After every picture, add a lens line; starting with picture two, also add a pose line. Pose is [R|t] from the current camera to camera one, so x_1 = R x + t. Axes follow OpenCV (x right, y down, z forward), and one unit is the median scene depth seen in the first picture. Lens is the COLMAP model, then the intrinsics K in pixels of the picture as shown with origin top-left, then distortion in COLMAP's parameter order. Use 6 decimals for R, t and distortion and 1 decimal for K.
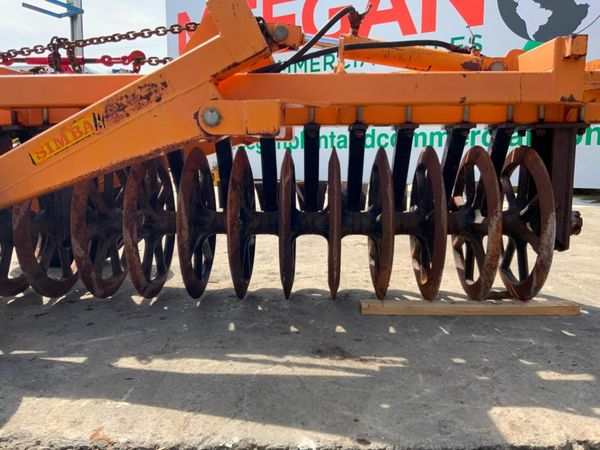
lens RADIAL K [[501.6, 0, 297.6], [0, 501.6, 224.8], [0, 0, 1]] dist [0.036195, -0.067291]
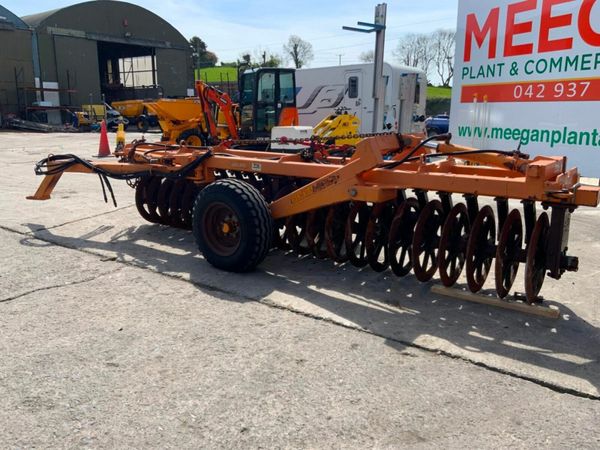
lens RADIAL K [[509.6, 0, 298.3], [0, 509.6, 221.3], [0, 0, 1]] dist [0.058789, -0.119764]
pose [[0.819231, 0.131681, -0.558140, 0.973025], [-0.086071, 0.990489, 0.107351, -0.320630], [0.566967, -0.039905, 0.822773, -1.119975]]
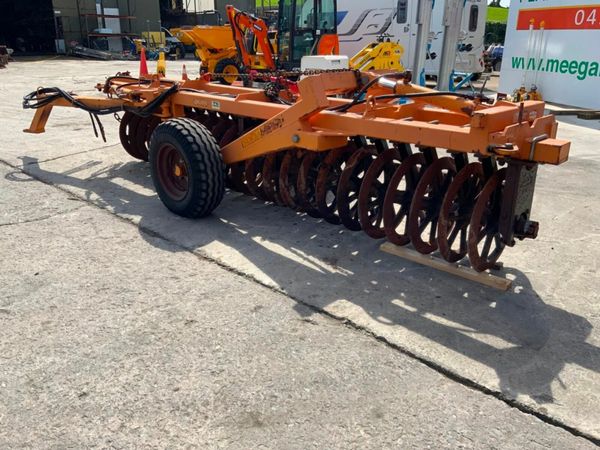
lens RADIAL K [[507.0, 0, 300.4], [0, 507.0, 229.7], [0, 0, 1]] dist [0.029167, -0.073907]
pose [[0.729505, 0.252603, -0.635621, 1.304547], [-0.099082, 0.958530, 0.267214, -0.422483], [0.676760, -0.131956, 0.724281, -0.588695]]
